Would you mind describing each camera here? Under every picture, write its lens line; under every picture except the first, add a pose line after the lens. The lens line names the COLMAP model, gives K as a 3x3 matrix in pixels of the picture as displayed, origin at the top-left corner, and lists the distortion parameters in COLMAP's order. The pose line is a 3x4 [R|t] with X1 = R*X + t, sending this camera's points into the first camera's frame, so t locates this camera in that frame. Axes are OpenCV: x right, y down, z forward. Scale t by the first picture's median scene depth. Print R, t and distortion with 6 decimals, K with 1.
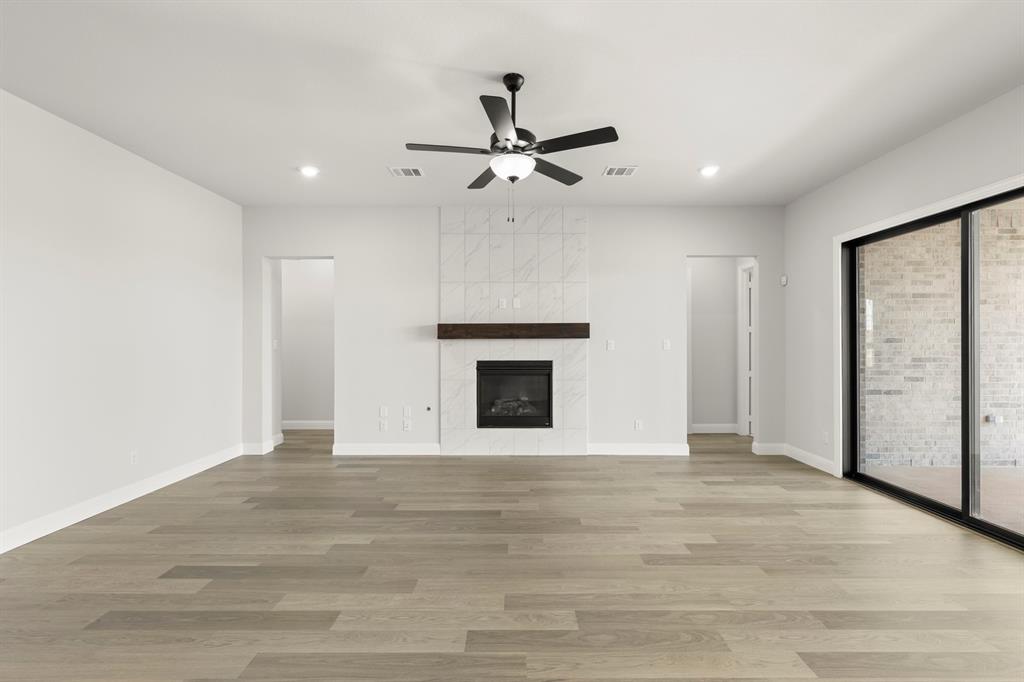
lens RADIAL K [[452.3, 0, 516.3], [0, 452.3, 337.8], [0, 0, 1]] dist [-0.000624, -0.000159]
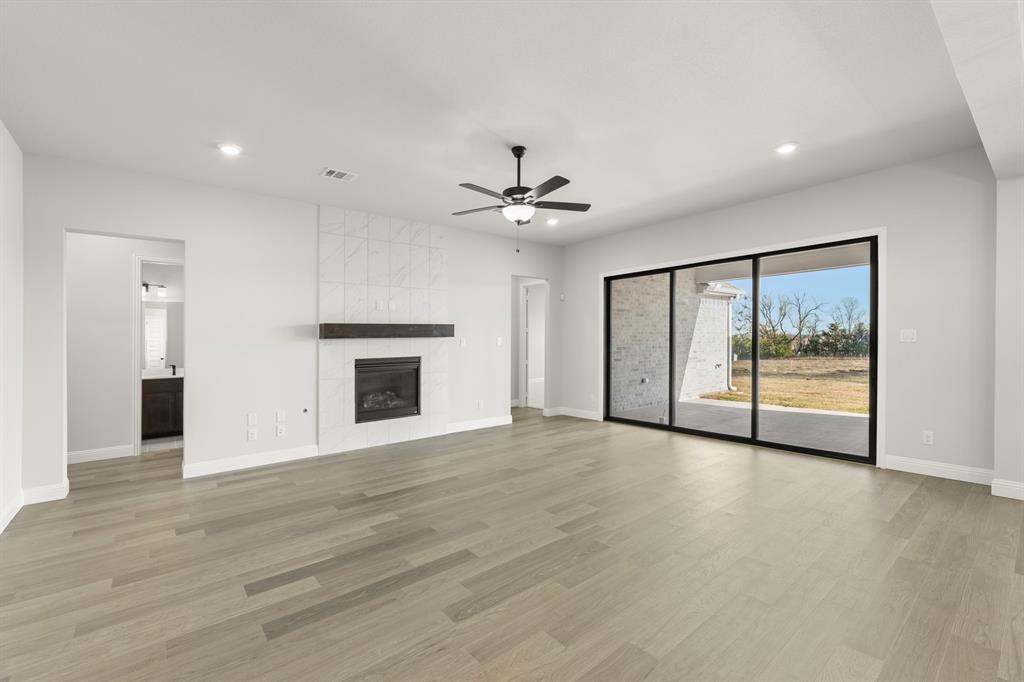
lens RADIAL K [[443.9, 0, 516.5], [0, 443.9, 343.4], [0, 0, 1]] dist [-0.001071, -0.000172]
pose [[0.766298, -0.016122, 0.642283, -0.475700], [0.007825, 0.999845, 0.015761, 0.001188], [-0.642438, -0.007051, 0.766305, -0.023957]]
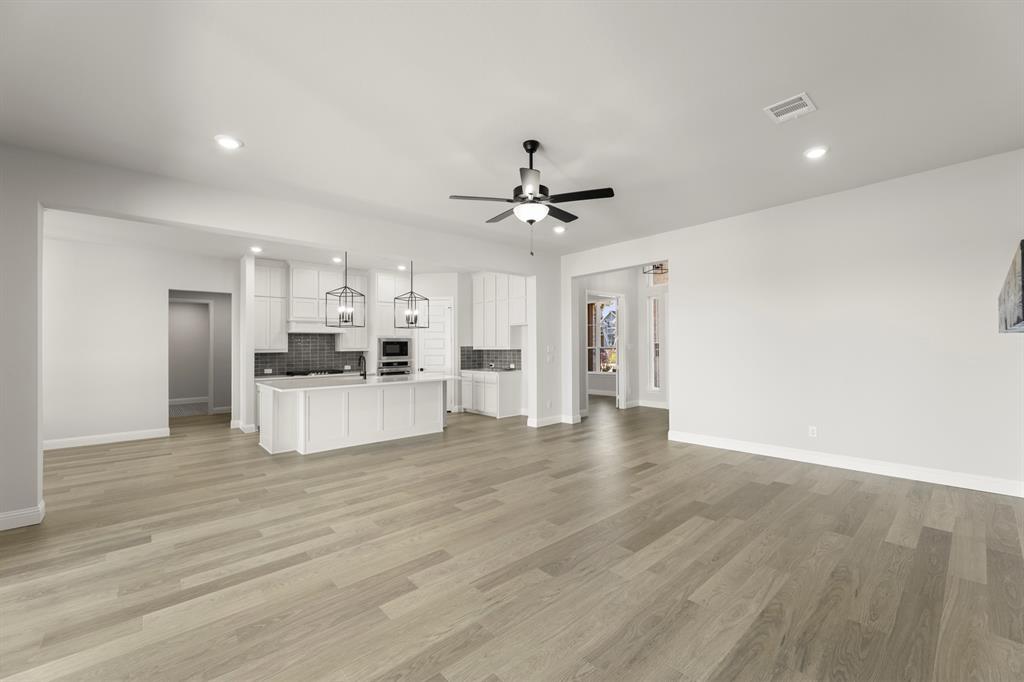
lens RADIAL K [[413.5, 0, 512.0], [0, 413.5, 341.0], [0, 0, 1]] dist [-0.000223, -0.000108]
pose [[-0.749181, 0.001397, -0.662364, 0.441035], [0.023362, 0.999431, -0.024317, 0.011304], [0.661953, -0.033692, -0.748788, 1.006356]]
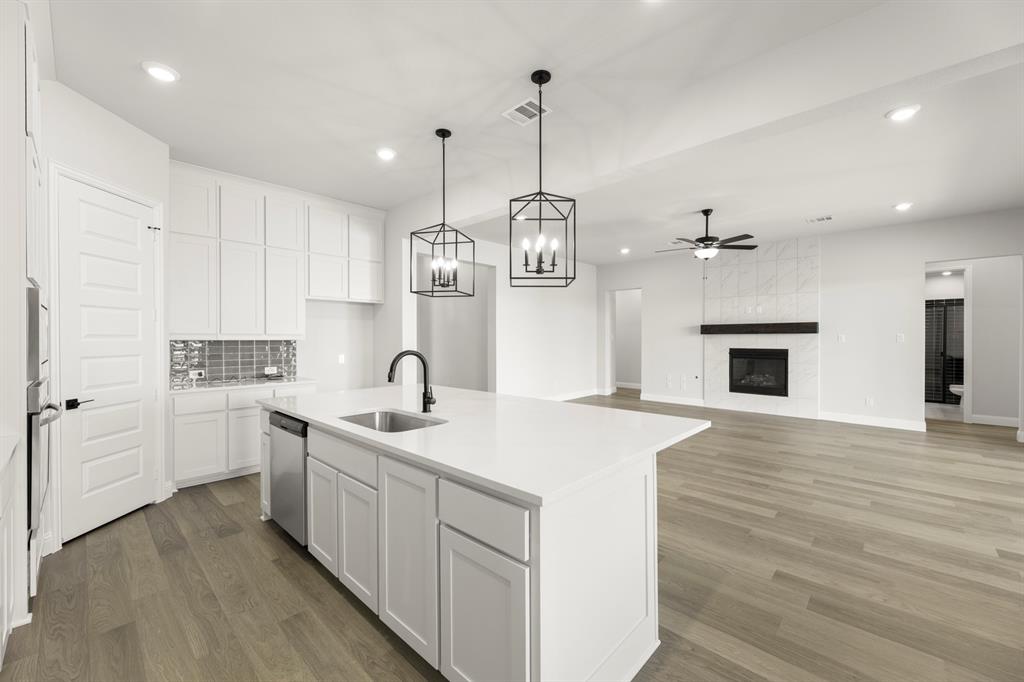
lens RADIAL K [[411.6, 0, 508.2], [0, 411.6, 347.0], [0, 0, 1]] dist [0.001084, 0.000027]
pose [[0.722548, 0.017281, -0.691105, 0.348696], [0.008008, 0.999411, 0.033363, -0.006198], [0.691274, -0.029640, 0.721984, -0.547230]]
